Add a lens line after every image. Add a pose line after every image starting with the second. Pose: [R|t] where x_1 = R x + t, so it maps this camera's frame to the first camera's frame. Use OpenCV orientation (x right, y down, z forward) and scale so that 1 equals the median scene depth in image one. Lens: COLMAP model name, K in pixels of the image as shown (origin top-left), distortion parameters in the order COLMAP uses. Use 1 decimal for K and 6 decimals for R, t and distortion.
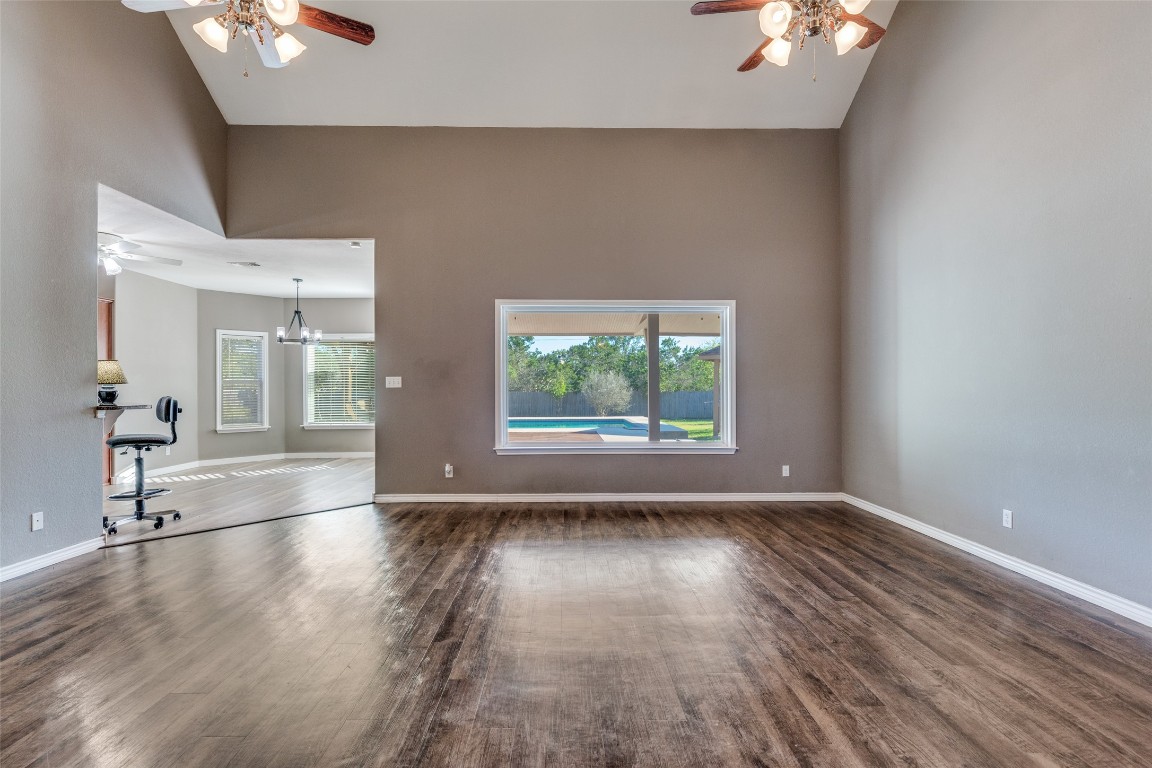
lens RADIAL K [[520.6, 0, 583.1], [0, 520.6, 388.0], [0, 0, 1]] dist [0.009113, -0.006538]
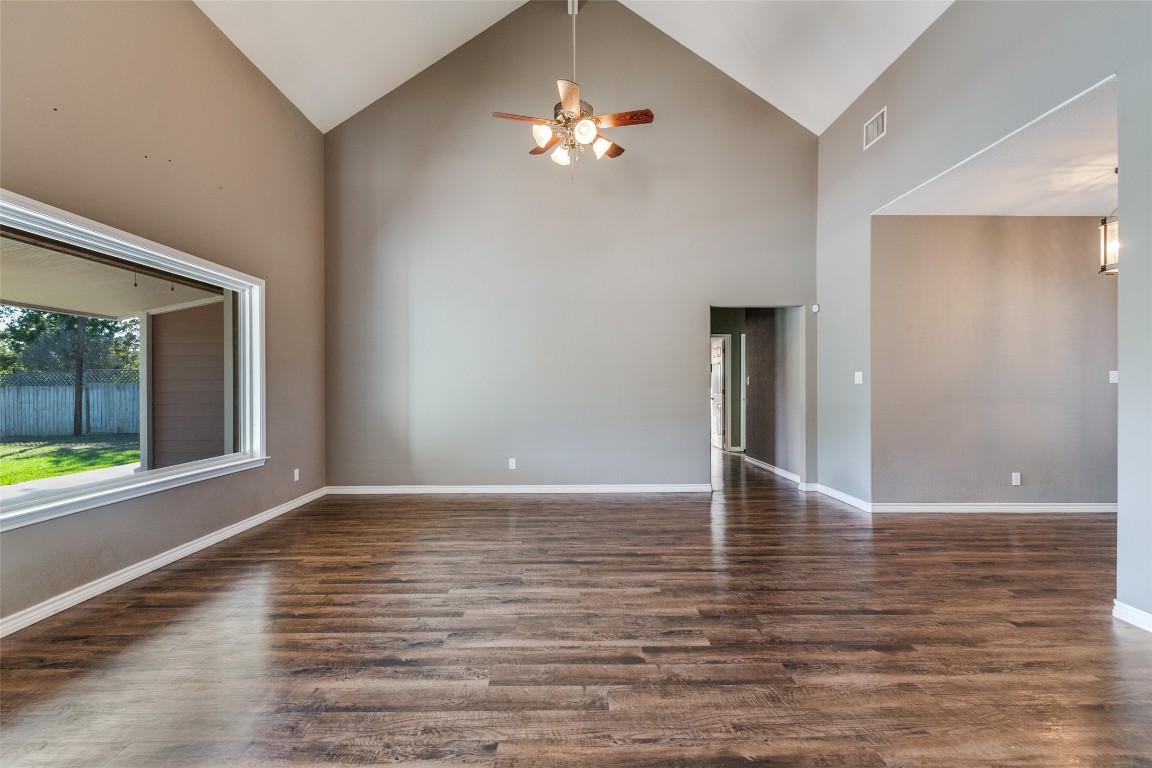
lens RADIAL K [[520.6, 0, 576.3], [0, 520.6, 385.5], [0, 0, 1]] dist [0.009113, -0.006538]
pose [[0.026121, -0.002360, 0.999656, -0.597191], [0.004125, 0.999989, 0.002253, -0.000398], [-0.999650, 0.004064, 0.026130, 0.544865]]
